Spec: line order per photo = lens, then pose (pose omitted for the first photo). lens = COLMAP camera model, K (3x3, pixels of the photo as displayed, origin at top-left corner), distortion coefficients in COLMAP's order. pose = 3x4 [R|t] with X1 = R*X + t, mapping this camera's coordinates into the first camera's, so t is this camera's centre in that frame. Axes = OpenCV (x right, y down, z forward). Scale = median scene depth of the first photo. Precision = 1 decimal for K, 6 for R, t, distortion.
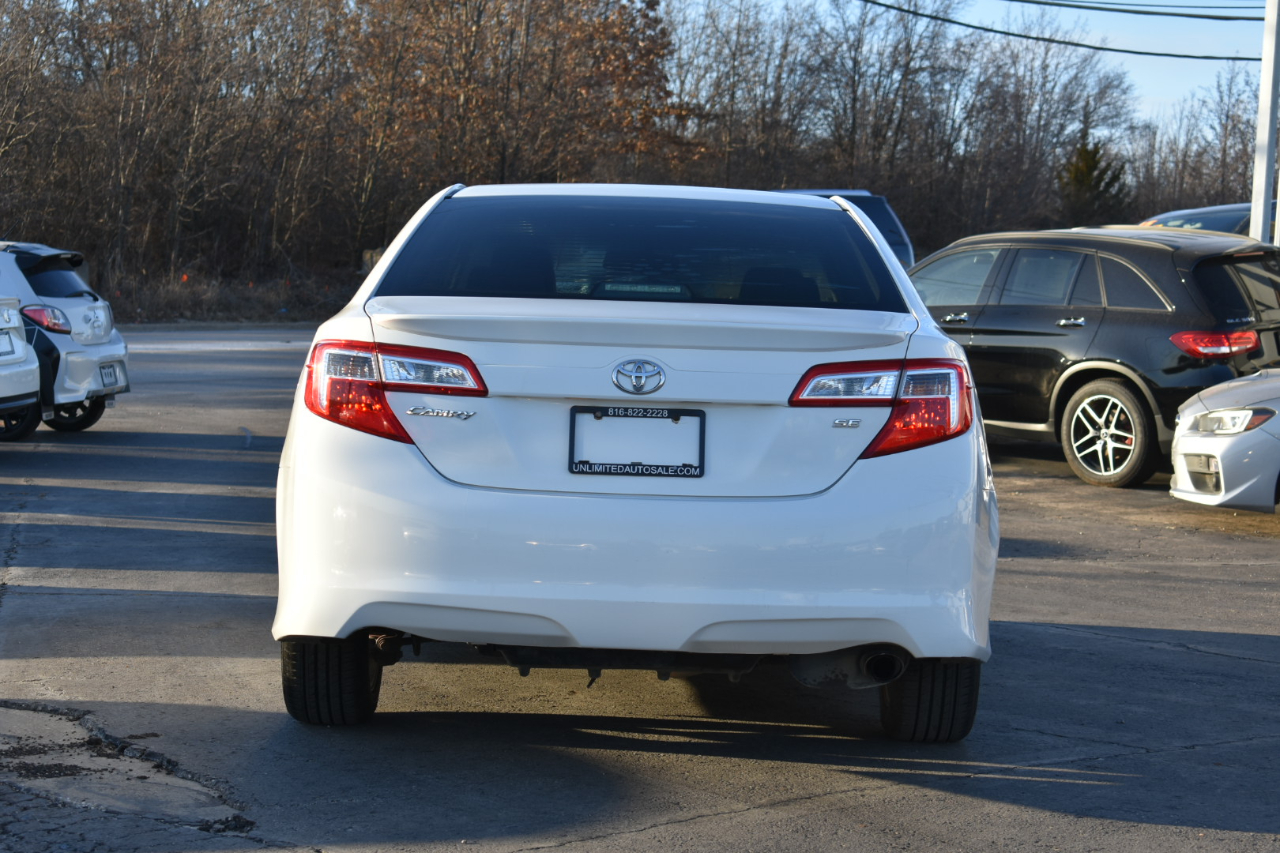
lens RADIAL K [[2968.5, 0, 640.0], [0, 2968.5, 426.5], [0, 0, 1]] dist [-0.020070, -0.173981]
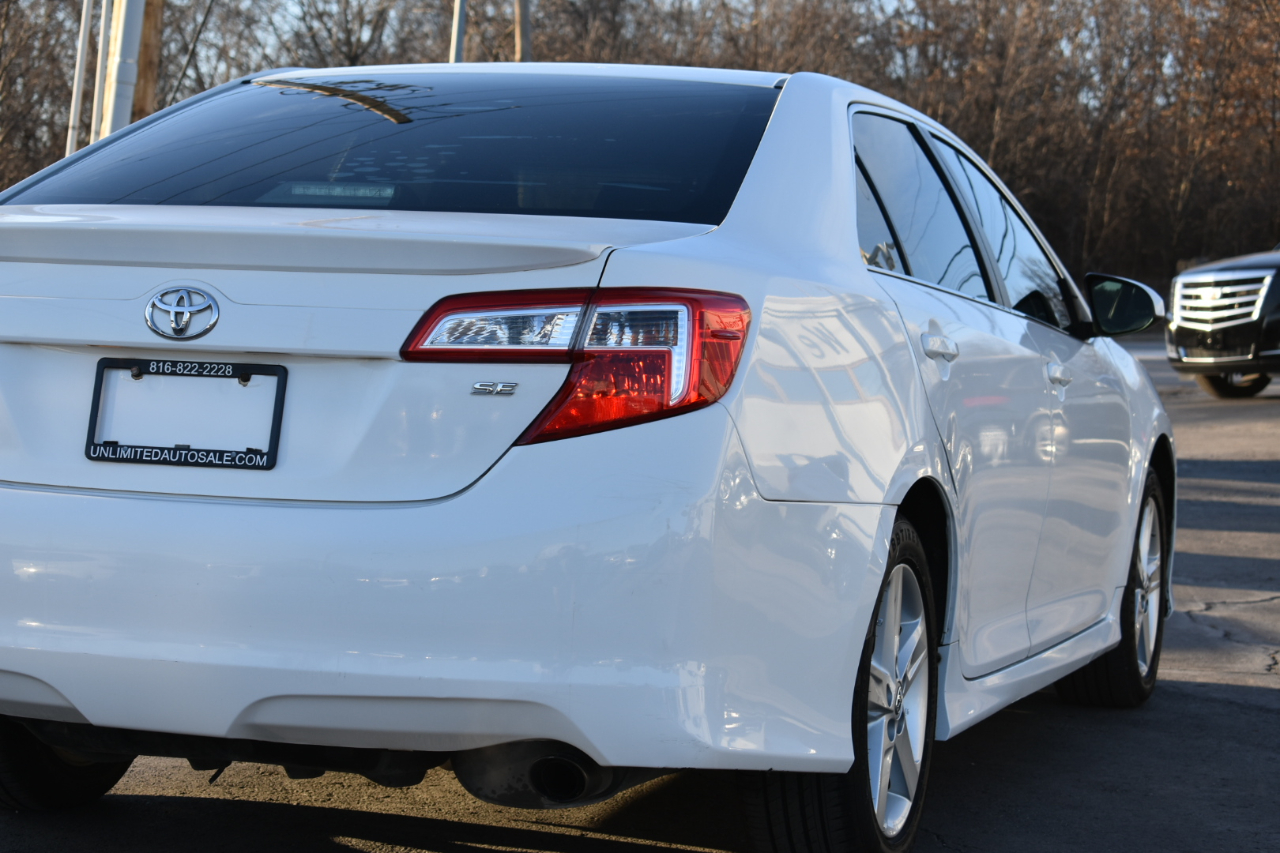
lens RADIAL K [[2968.5, 0, 640.0], [0, 2968.5, 426.5], [0, 0, 1]] dist [-0.020070, -0.173981]
pose [[0.950509, 0.013458, -0.310406, 0.295033], [-0.016013, 0.999856, -0.005684, 0.010104], [0.310285, 0.010373, 0.950587, 0.411556]]
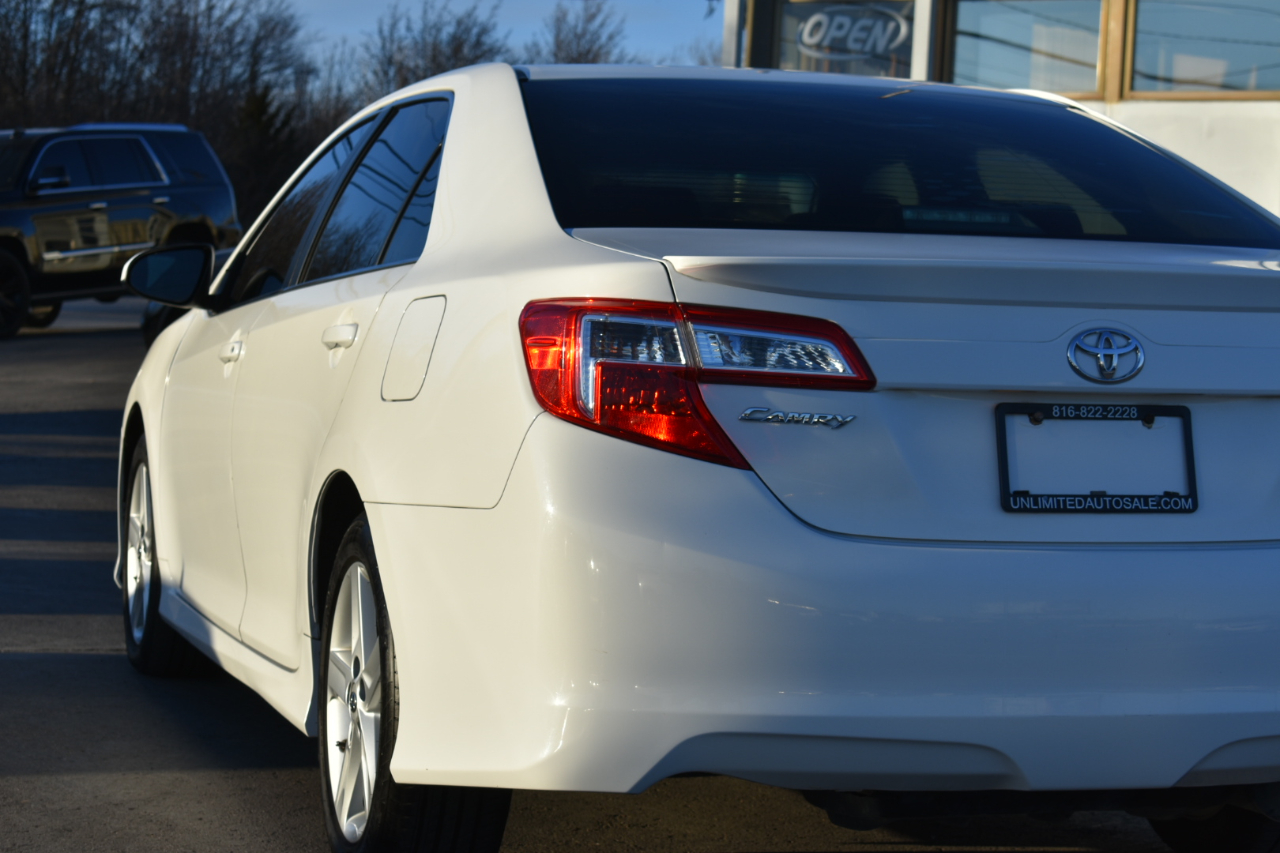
lens RADIAL K [[2916.5, 0, 640.0], [0, 2916.5, 426.5], [0, 0, 1]] dist [0.007893, 0.060405]
pose [[0.953097, -0.018620, 0.302090, -0.279632], [0.012909, 0.999698, 0.020891, -0.015802], [-0.302388, -0.016012, 0.953050, 0.438523]]
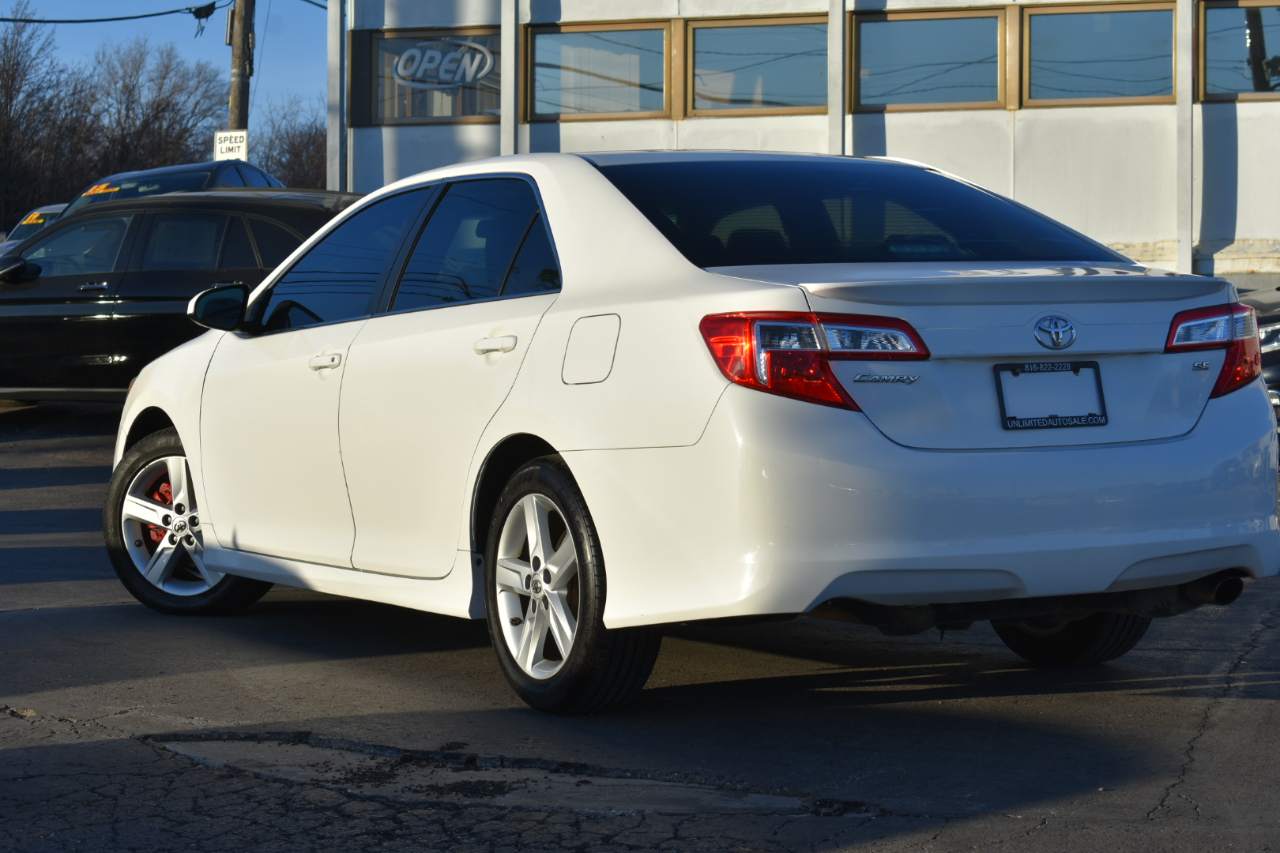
lens RADIAL K [[2968.5, 0, 640.0], [0, 2968.5, 426.5], [0, 0, 1]] dist [-0.020070, -0.173981]
pose [[0.869356, -0.066993, 0.489624, -0.632242], [0.060673, 0.997742, 0.028790, -0.022444], [-0.490447, 0.004678, 0.871458, 0.167316]]
